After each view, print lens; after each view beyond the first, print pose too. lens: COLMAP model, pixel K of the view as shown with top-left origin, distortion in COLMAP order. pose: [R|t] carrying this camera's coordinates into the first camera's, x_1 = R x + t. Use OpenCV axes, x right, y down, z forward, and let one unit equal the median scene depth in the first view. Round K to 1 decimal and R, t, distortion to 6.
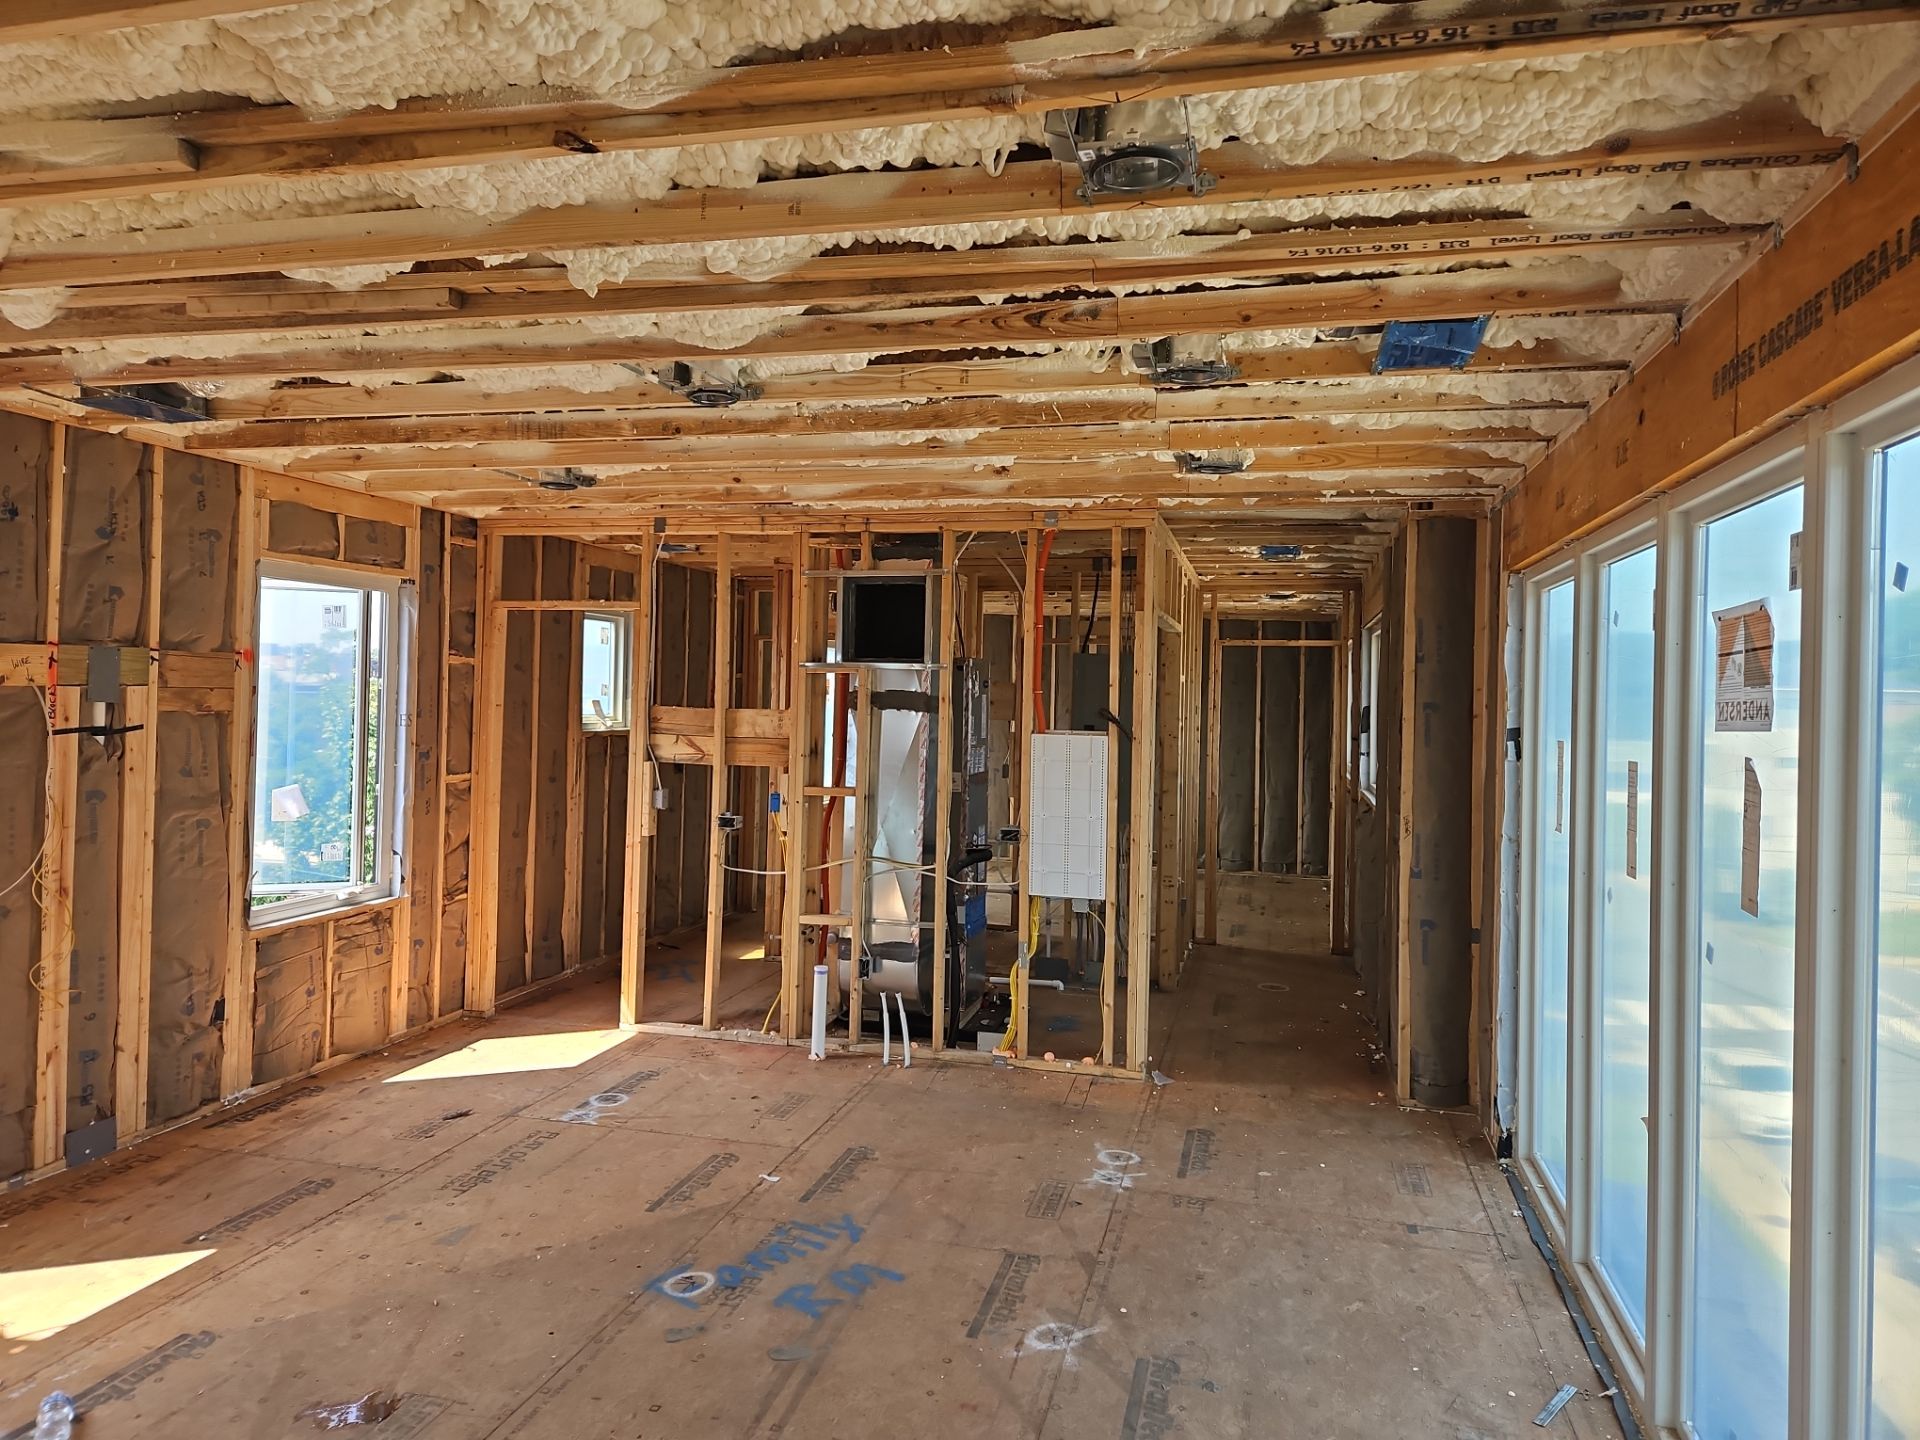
lens RADIAL K [[1301.6, 0, 942.1], [0, 1301.6, 706.1], [0, 0, 1]] dist [0.086925, -0.076073]
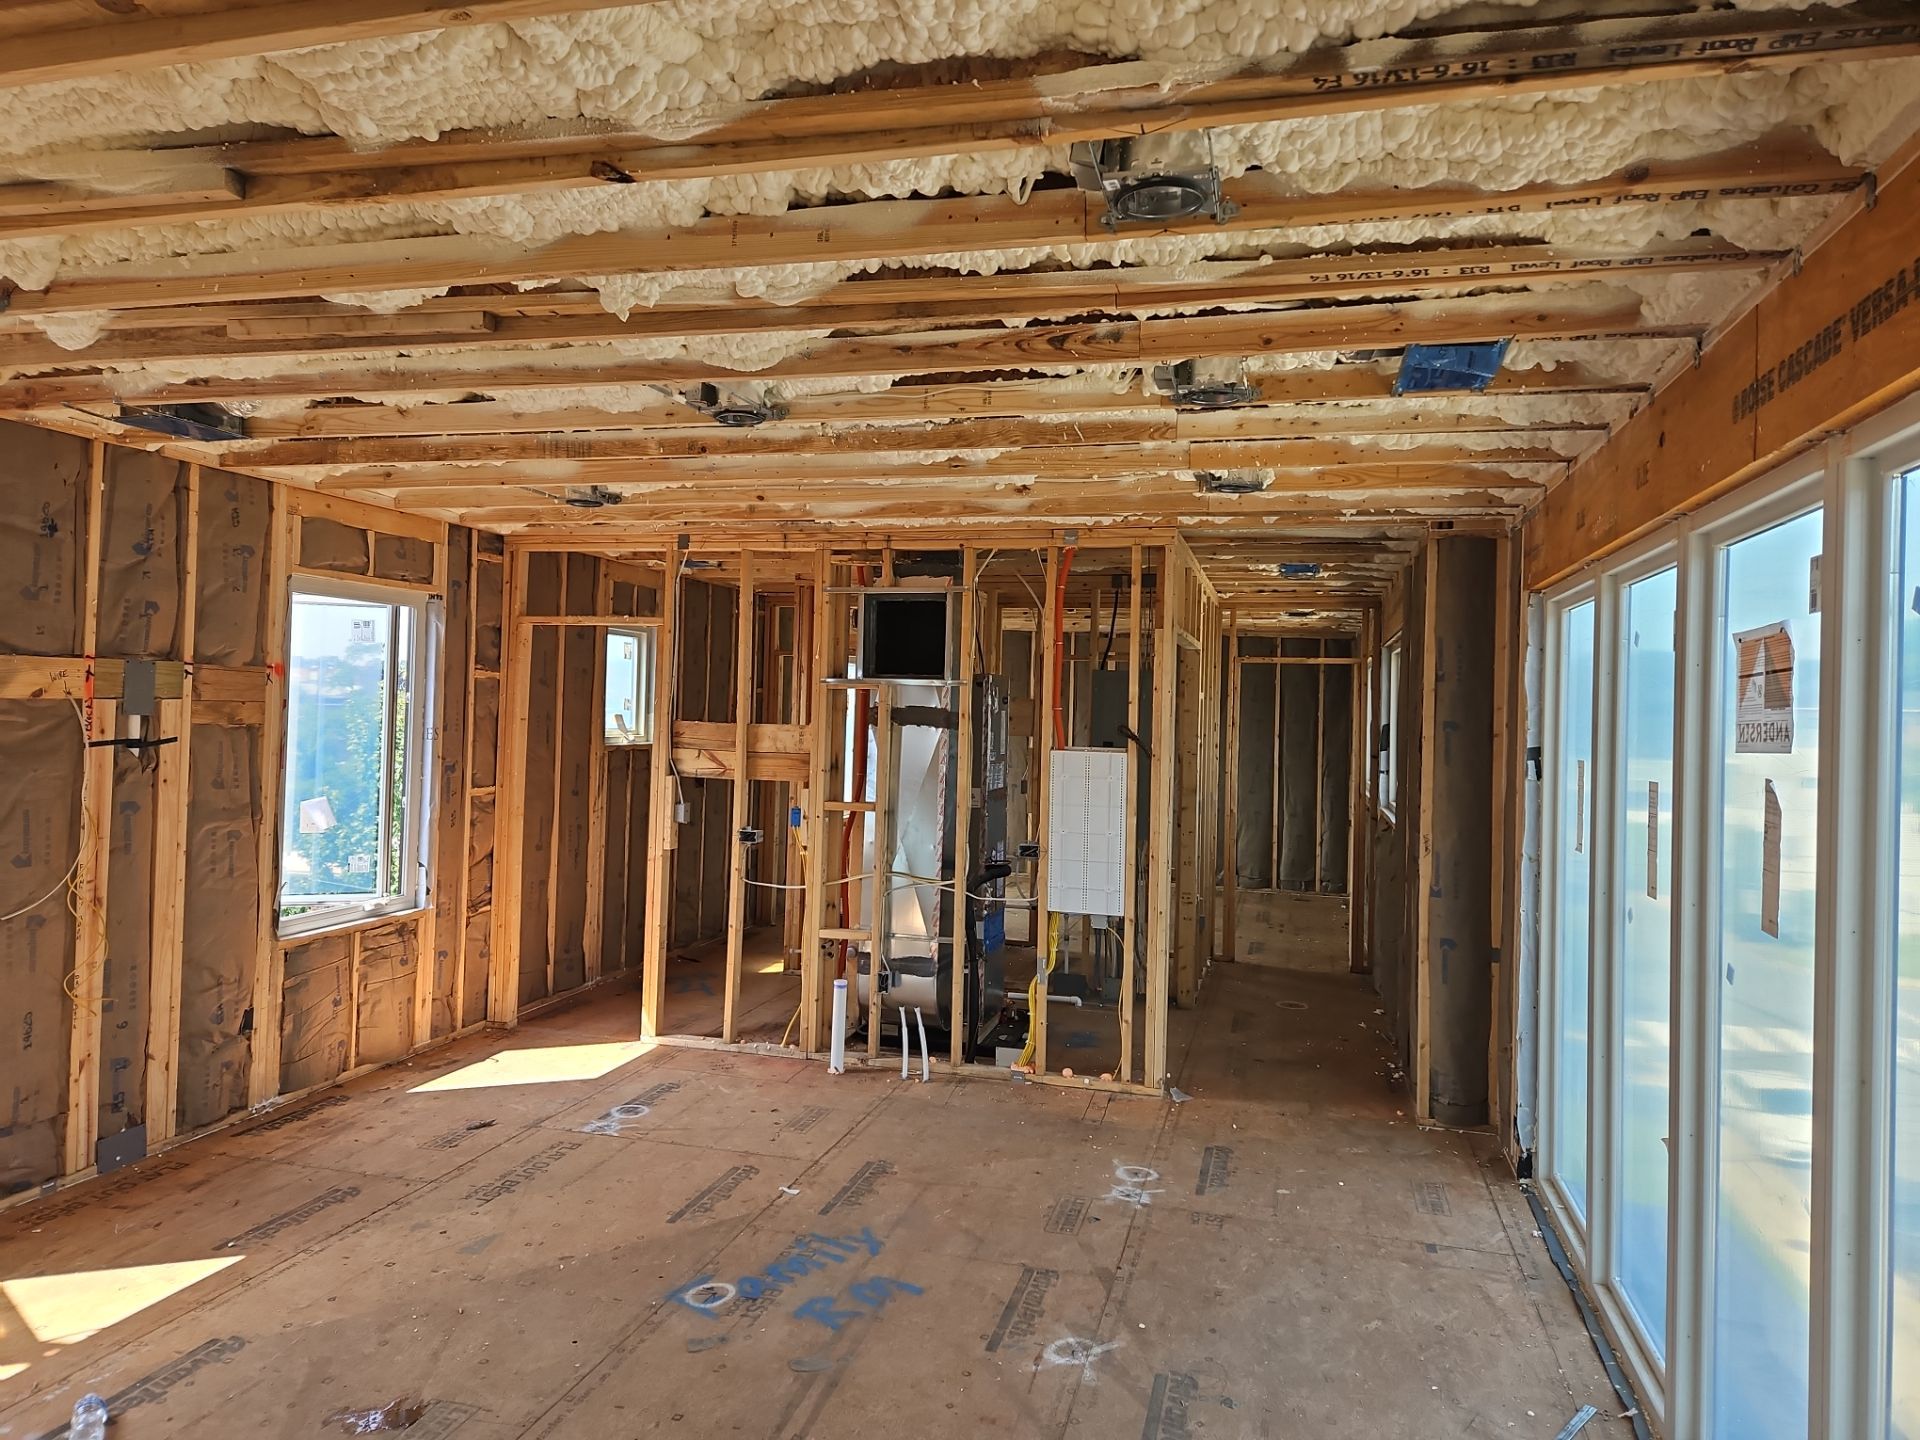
lens RADIAL K [[1301.2, 0, 942.0], [0, 1301.2, 710.8], [0, 0, 1]] dist [0.087912, -0.076775]
pose [[0.999901, 0.004689, -0.013289, -0.003010], [-0.004793, 0.999958, -0.007778, -0.001340], [0.013252, 0.007841, 0.999881, -0.008656]]
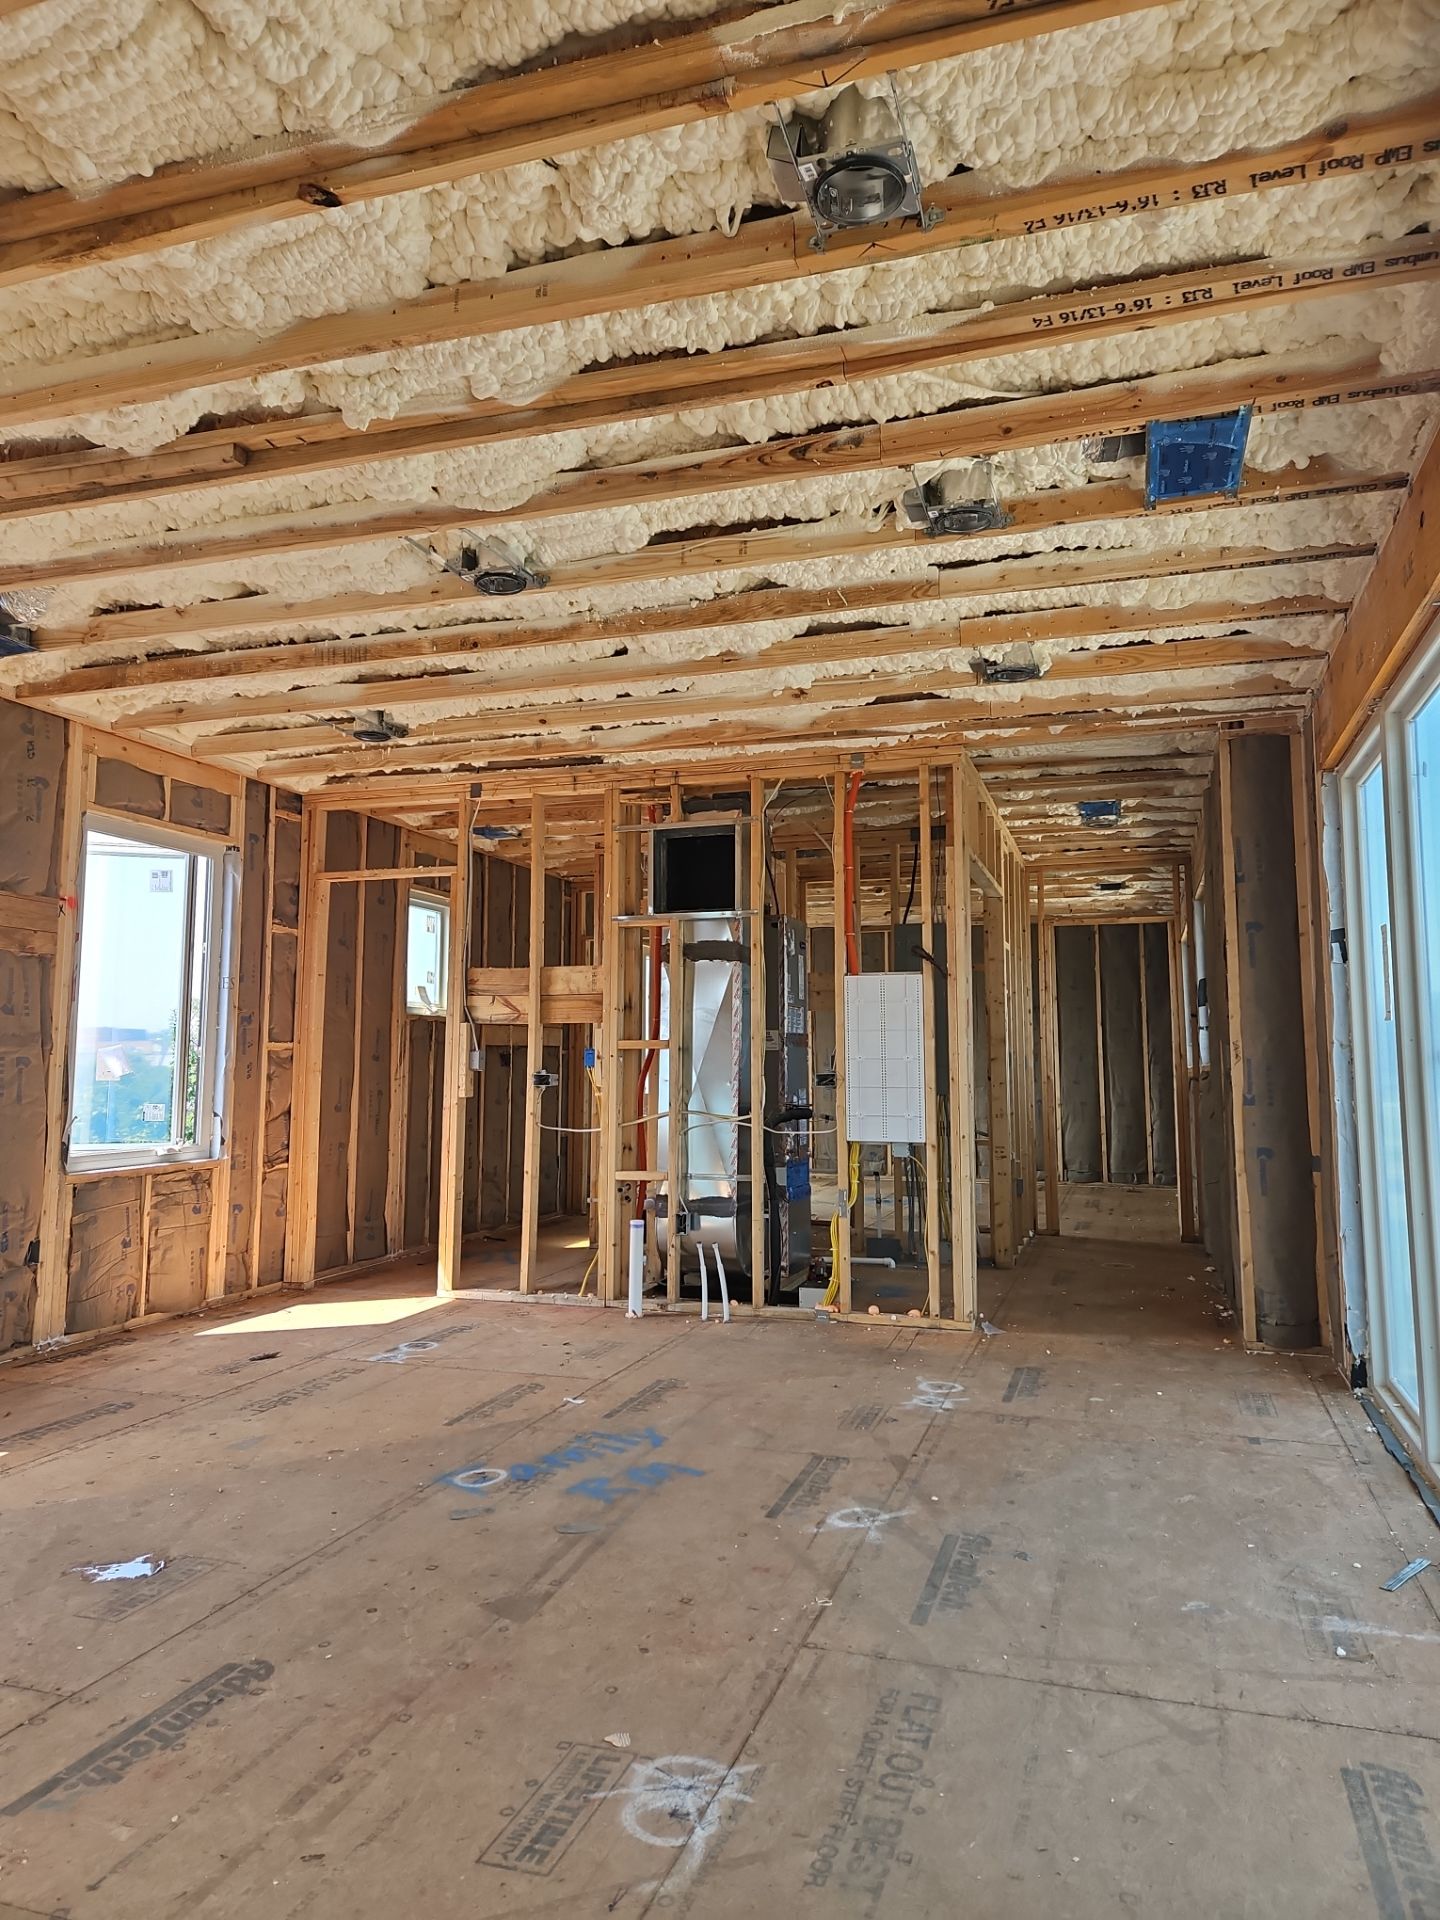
lens RADIAL K [[1301.2, 0, 720.0], [0, 1301.2, 960.0], [0, 0, 1]] dist [0.087912, -0.076775]
pose [[0.998031, -0.026662, -0.056782, 0.043118], [0.020868, 0.994740, -0.100279, 0.149080], [0.059157, 0.098897, 0.993338, 0.018348]]
